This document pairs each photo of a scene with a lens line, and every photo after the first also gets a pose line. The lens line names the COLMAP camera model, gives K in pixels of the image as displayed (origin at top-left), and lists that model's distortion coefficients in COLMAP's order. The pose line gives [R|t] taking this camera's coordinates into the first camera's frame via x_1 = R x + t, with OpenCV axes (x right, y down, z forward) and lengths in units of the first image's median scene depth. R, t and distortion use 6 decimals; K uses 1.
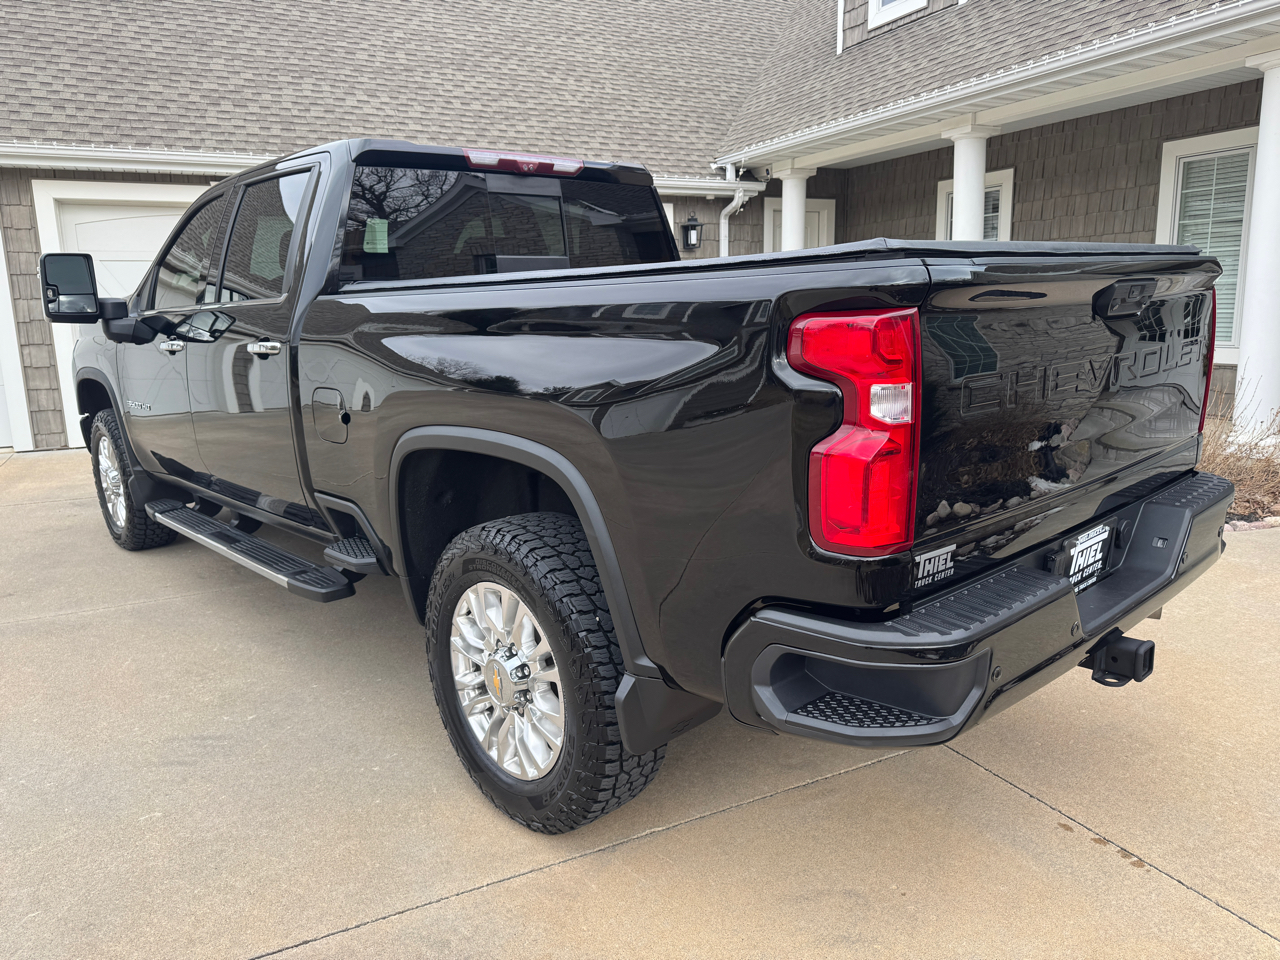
lens RADIAL K [[897.7, 0, 641.0], [0, 897.7, 471.5], [0, 0, 1]] dist [0.022664, -0.025924]
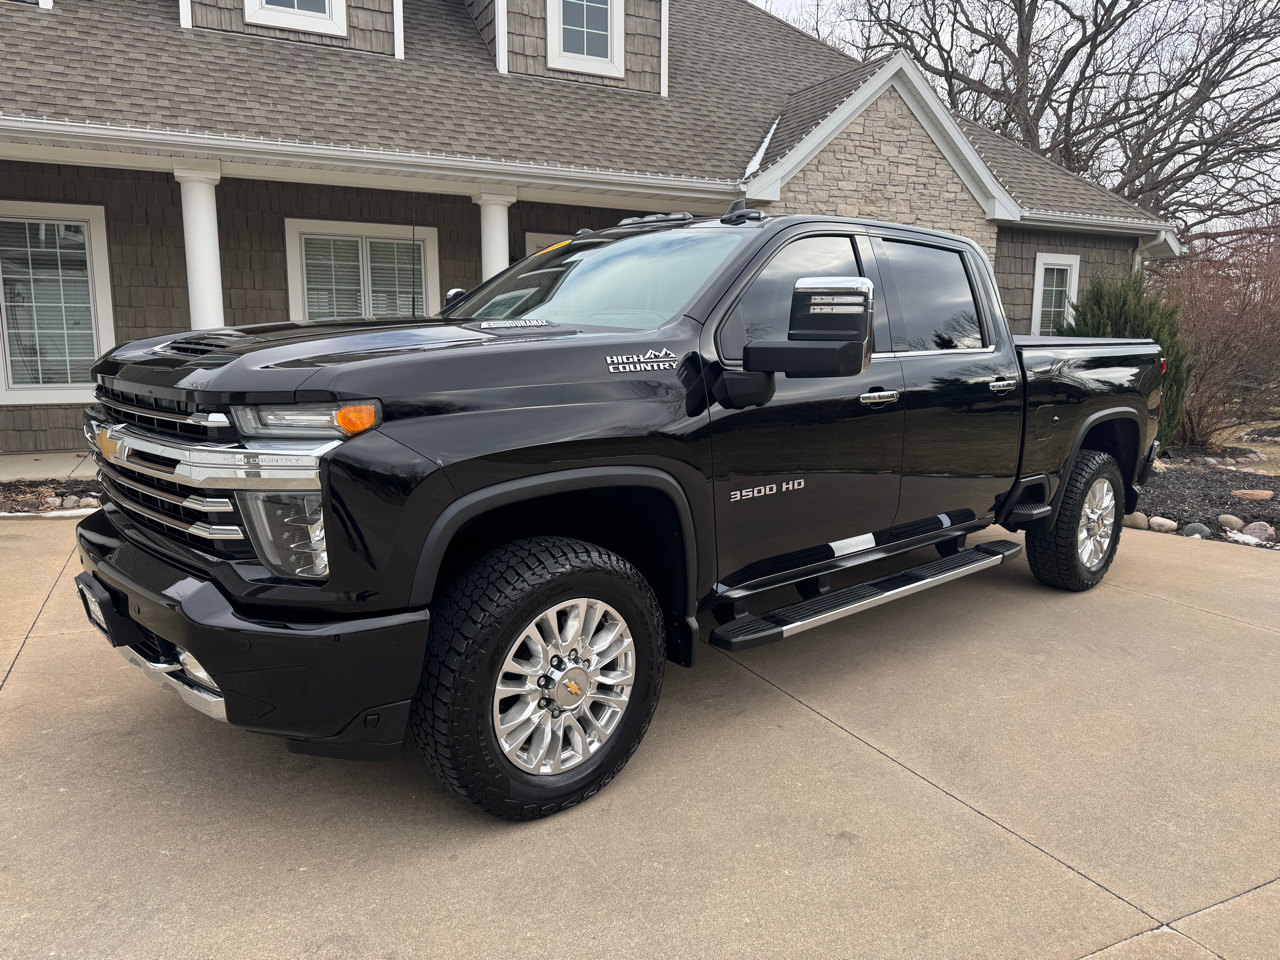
lens RADIAL K [[897.7, 0, 641.0], [0, 897.7, 471.5], [0, 0, 1]] dist [0.022664, -0.025924]
pose [[0.011479, -0.123583, 0.992268, -2.371089], [0.172693, 0.977667, 0.119767, -0.354655], [-0.984909, 0.169983, 0.032564, 2.022245]]
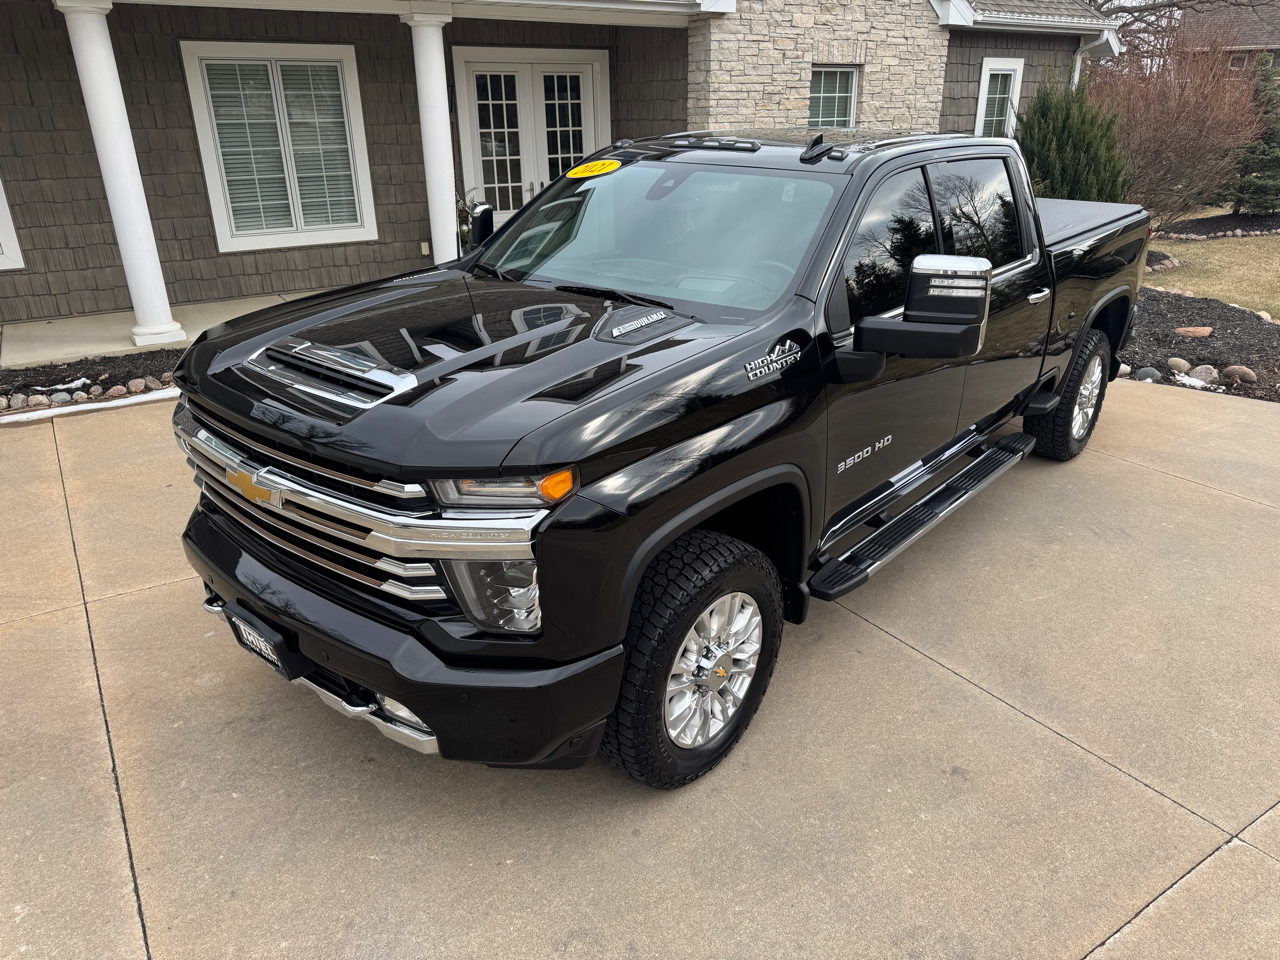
lens RADIAL K [[901.2, 0, 644.9], [0, 901.2, 475.5], [0, 0, 1]] dist [0.012258, -0.008323]
pose [[-0.111262, -0.350101, 0.930081, -2.323408], [0.191914, 0.910706, 0.365765, -0.680585], [-0.975085, 0.219191, -0.034138, 2.273276]]
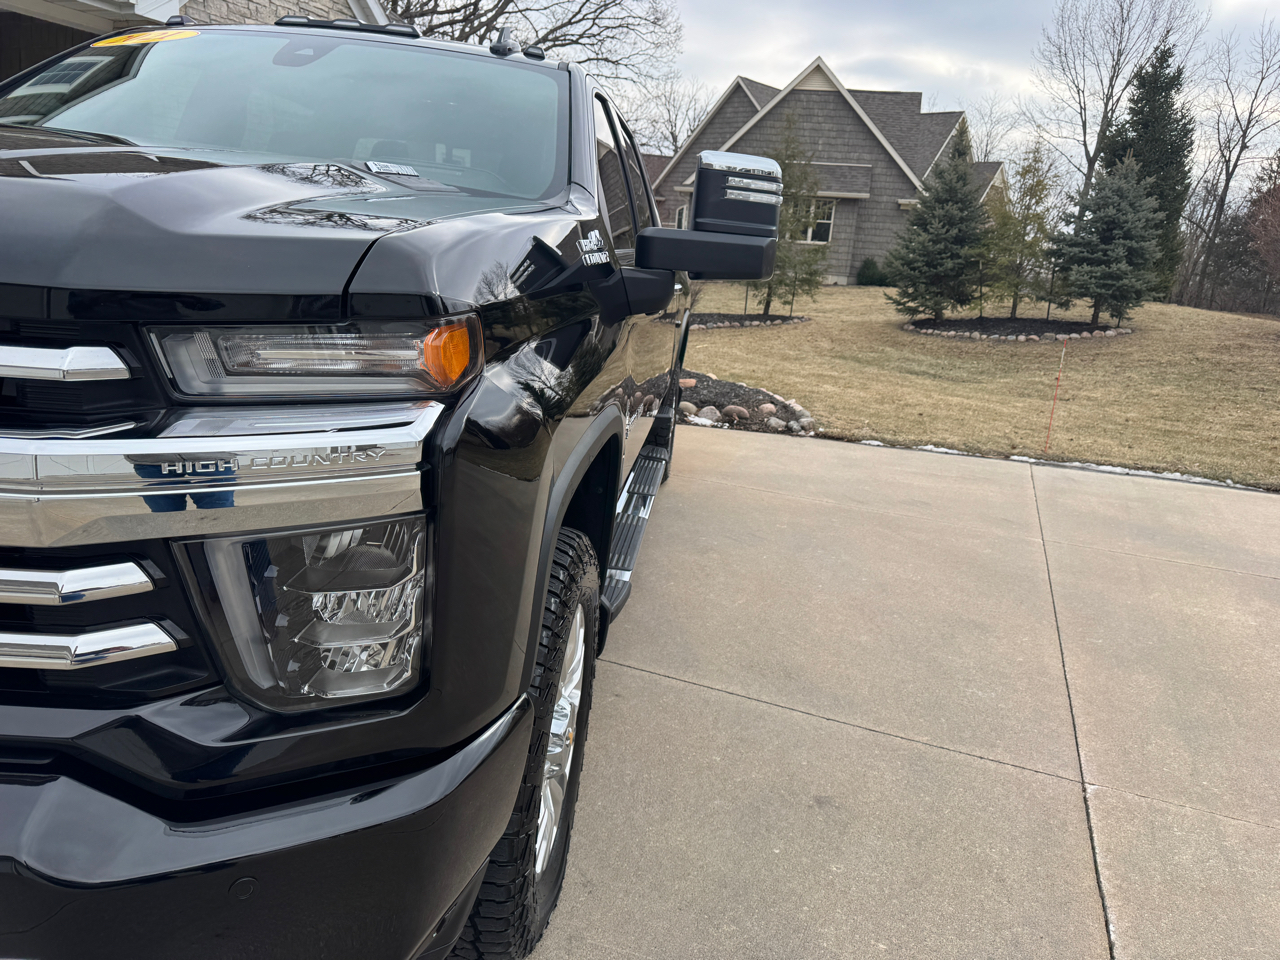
lens RADIAL K [[909.6, 0, 645.0], [0, 909.6, 474.5], [0, 0, 1]] dist [-0.004317, -0.005290]
pose [[-0.667262, -0.203815, 0.716394, -1.841941], [0.072193, 0.939605, 0.334561, -0.433073], [-0.741316, 0.274959, -0.612249, 2.550156]]
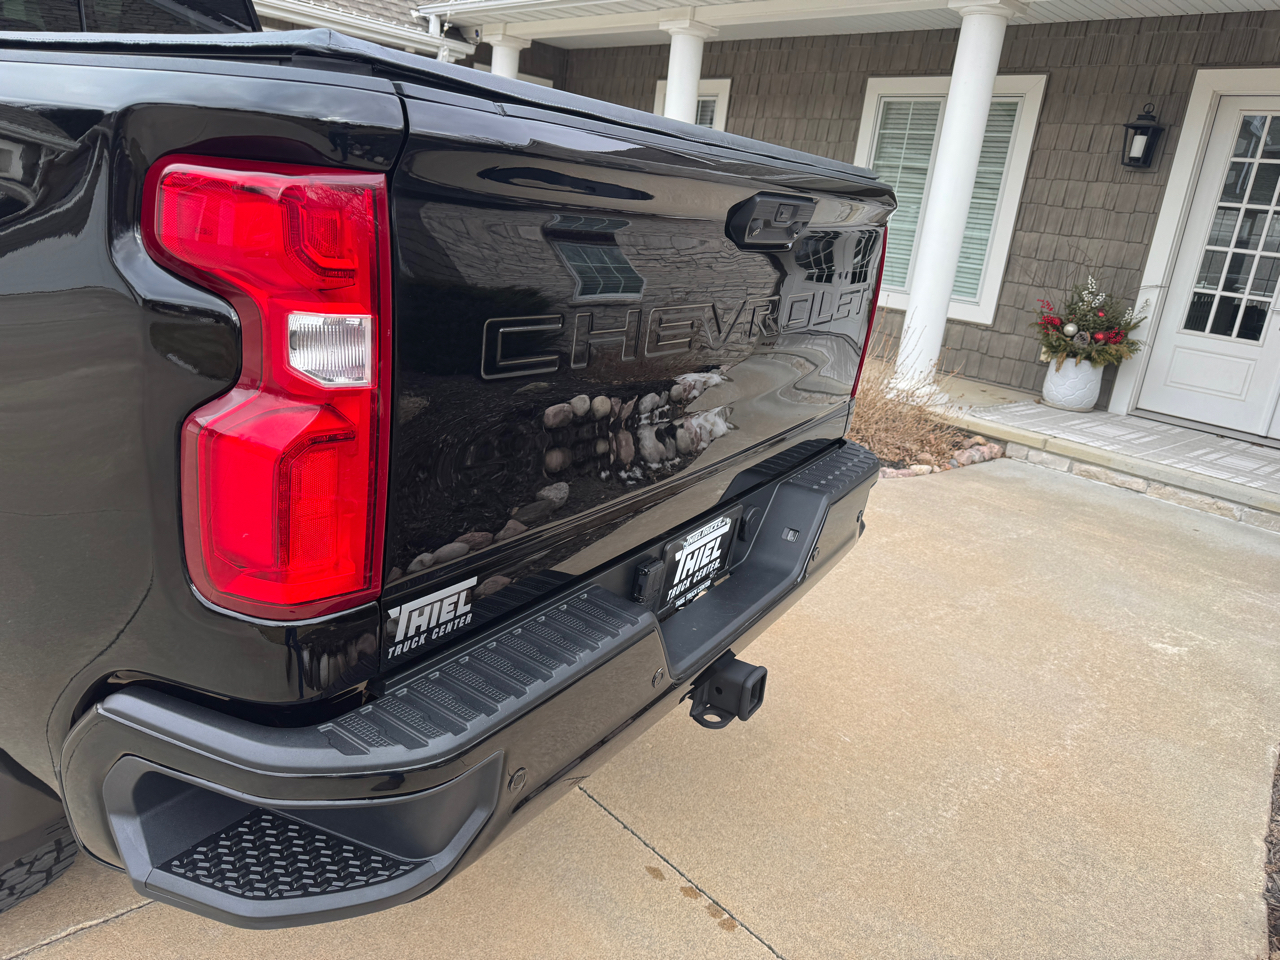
lens RADIAL K [[910.8, 0, 635.0], [0, 910.8, 459.1], [0, 0, 1]] dist [0.126627, -0.239516]
pose [[0.950220, 0.055229, 0.306645, 0.157351], [-0.085172, 0.992723, 0.085132, -0.040441], [-0.299711, -0.107012, 0.948009, 0.226600]]
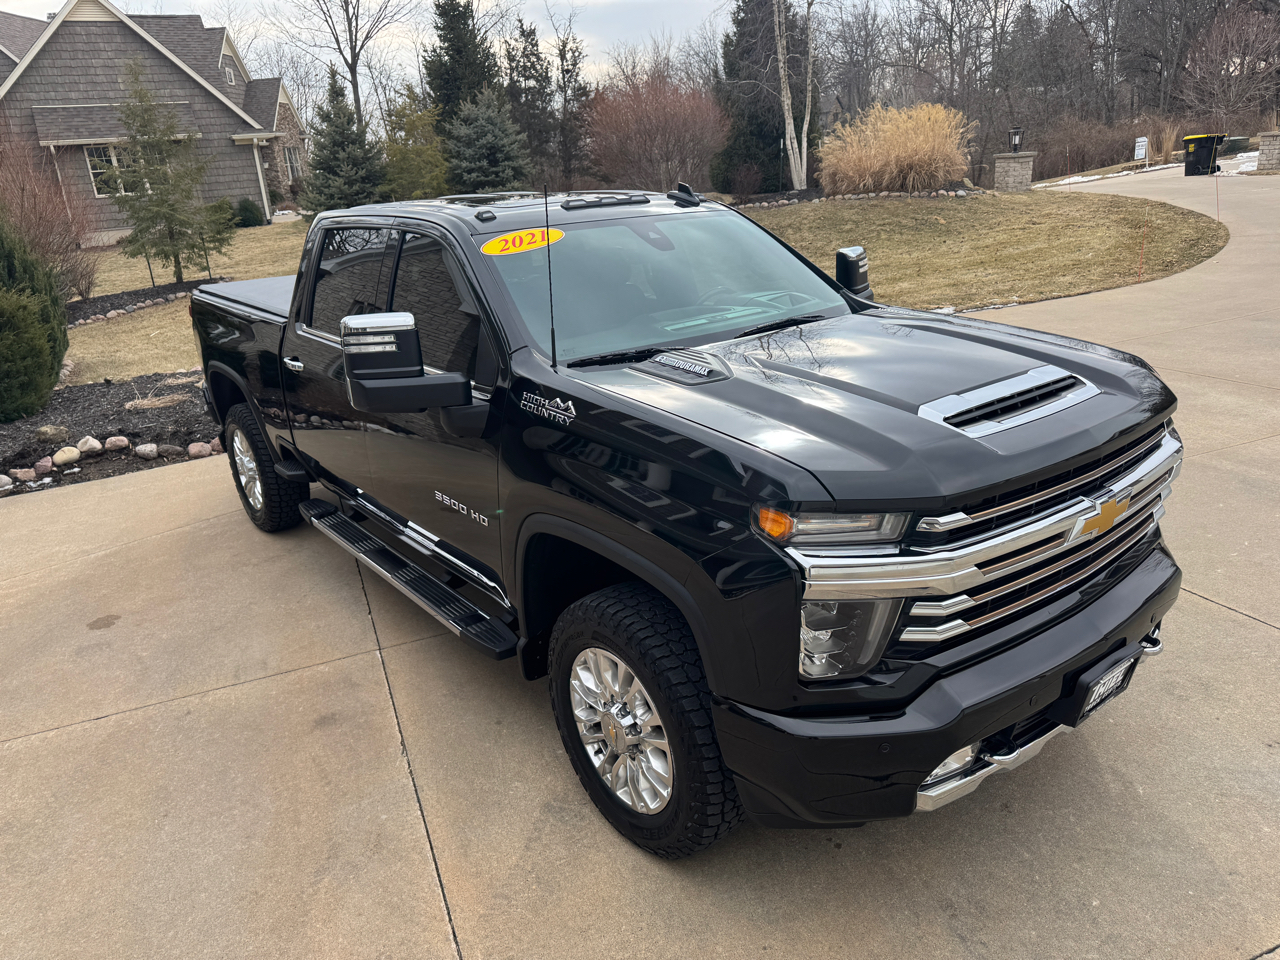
lens RADIAL K [[889.8, 0, 639.3], [0, 889.8, 476.0], [0, 0, 1]] dist [0.025586, -0.029216]
pose [[-0.992450, 0.056842, 0.108687, -0.851669], [0.103397, 0.864386, 0.492084, -0.960090], [-0.065976, 0.499606, -0.863737, 3.574323]]
